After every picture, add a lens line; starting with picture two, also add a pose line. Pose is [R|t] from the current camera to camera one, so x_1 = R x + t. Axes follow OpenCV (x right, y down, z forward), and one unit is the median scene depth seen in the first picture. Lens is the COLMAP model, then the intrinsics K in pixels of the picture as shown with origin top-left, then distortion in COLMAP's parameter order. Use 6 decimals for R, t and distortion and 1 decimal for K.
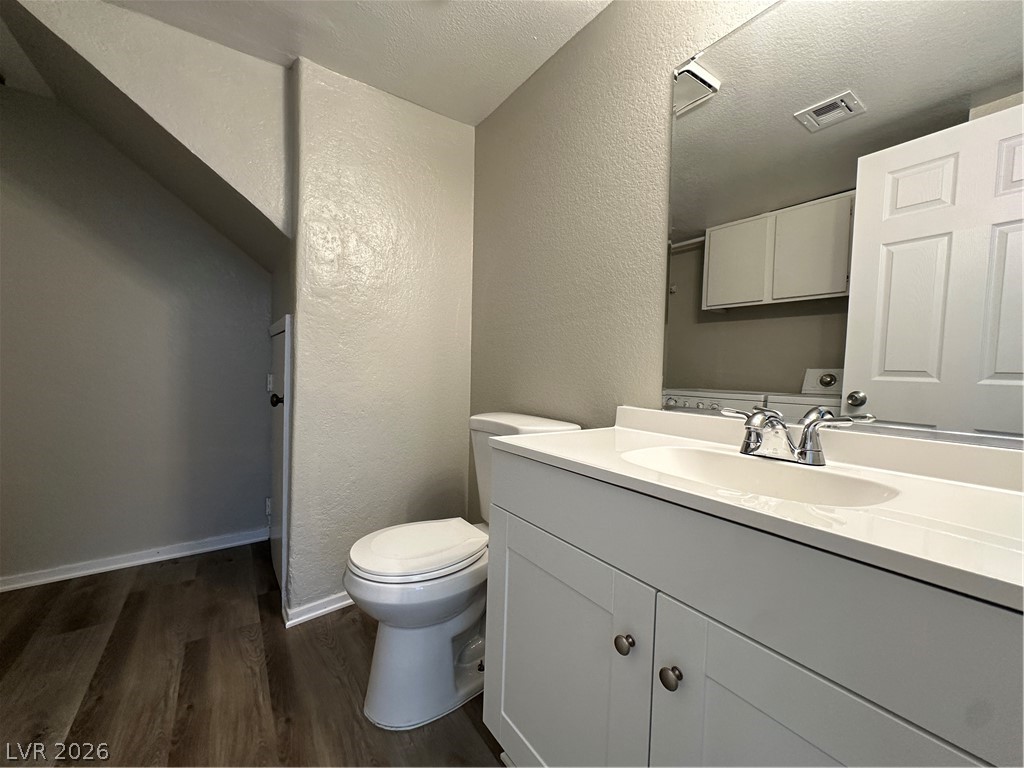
lens RADIAL K [[408.8, 0, 511.2], [0, 408.8, 383.9], [0, 0, 1]] dist [-0.002235, 0.000246]
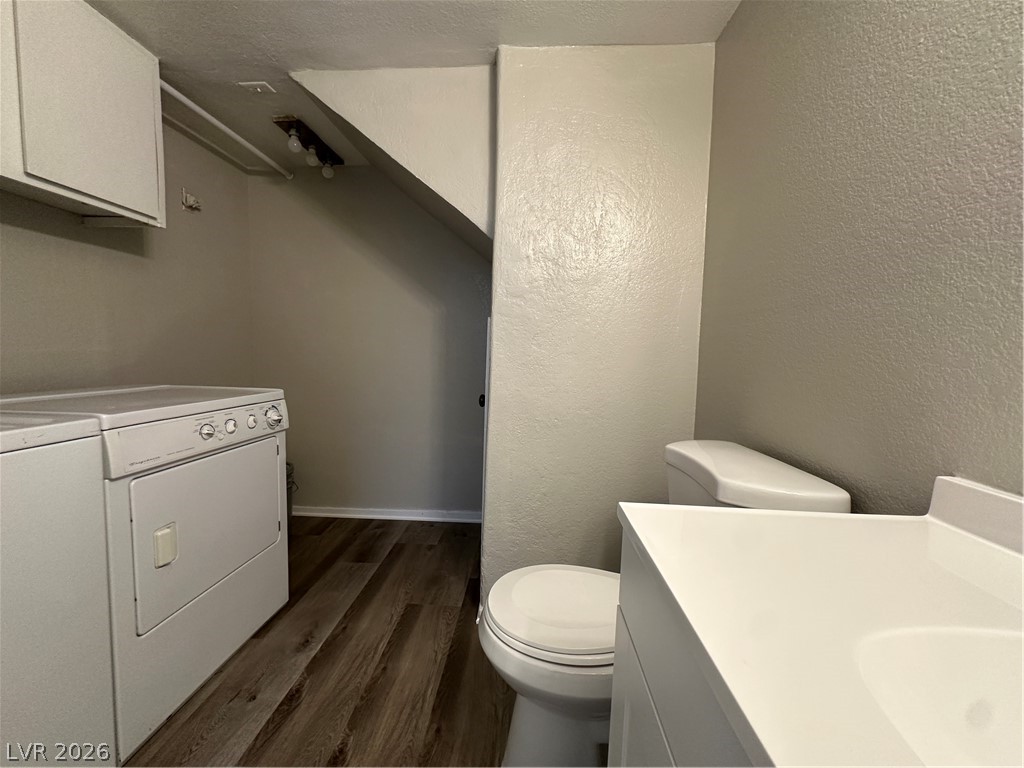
lens RADIAL K [[408.8, 0, 511.2], [0, 408.8, 383.9], [0, 0, 1]] dist [-0.002235, 0.000246]
pose [[0.788451, 0.045325, -0.613426, 0.122159], [-0.029468, 0.998920, 0.035932, -0.045003], [0.614392, -0.010254, 0.788935, 0.246972]]
